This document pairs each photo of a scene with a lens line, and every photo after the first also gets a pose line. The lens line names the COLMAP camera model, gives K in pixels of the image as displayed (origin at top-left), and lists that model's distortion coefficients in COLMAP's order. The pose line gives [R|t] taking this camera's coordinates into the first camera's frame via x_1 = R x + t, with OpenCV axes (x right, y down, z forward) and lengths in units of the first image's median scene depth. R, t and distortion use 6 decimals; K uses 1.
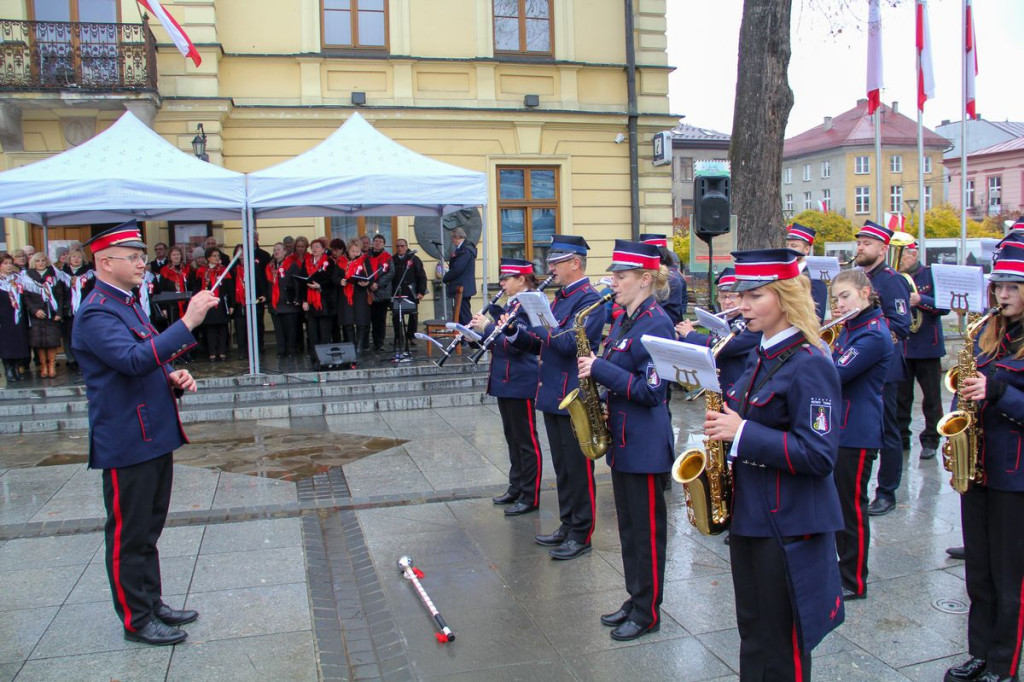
lens RADIAL K [[952.6, 0, 477.6], [0, 952.6, 337.5], [0, 0, 1]] dist [-0.193975, 0.271718]
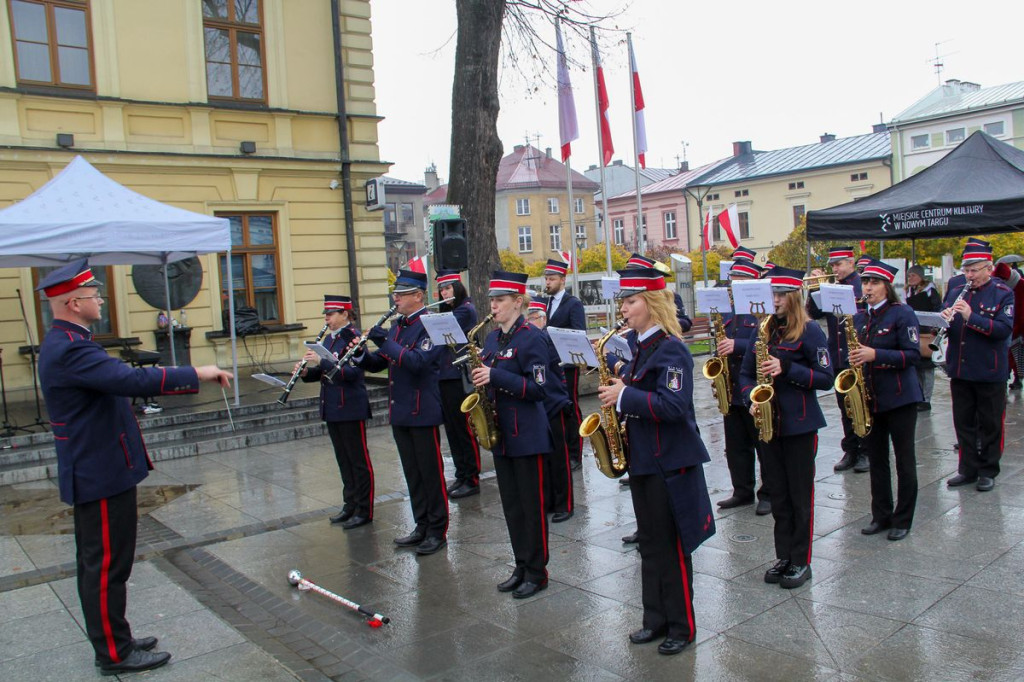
lens RADIAL K [[974.5, 0, 554.7], [0, 974.5, 362.0], [0, 0, 1]] dist [-0.147298, 0.176560]
pose [[0.894814, -0.064377, 0.441773, -0.131274], [0.076048, 0.997066, -0.008740, 0.012615], [-0.439914, 0.041417, 0.897084, -0.058553]]
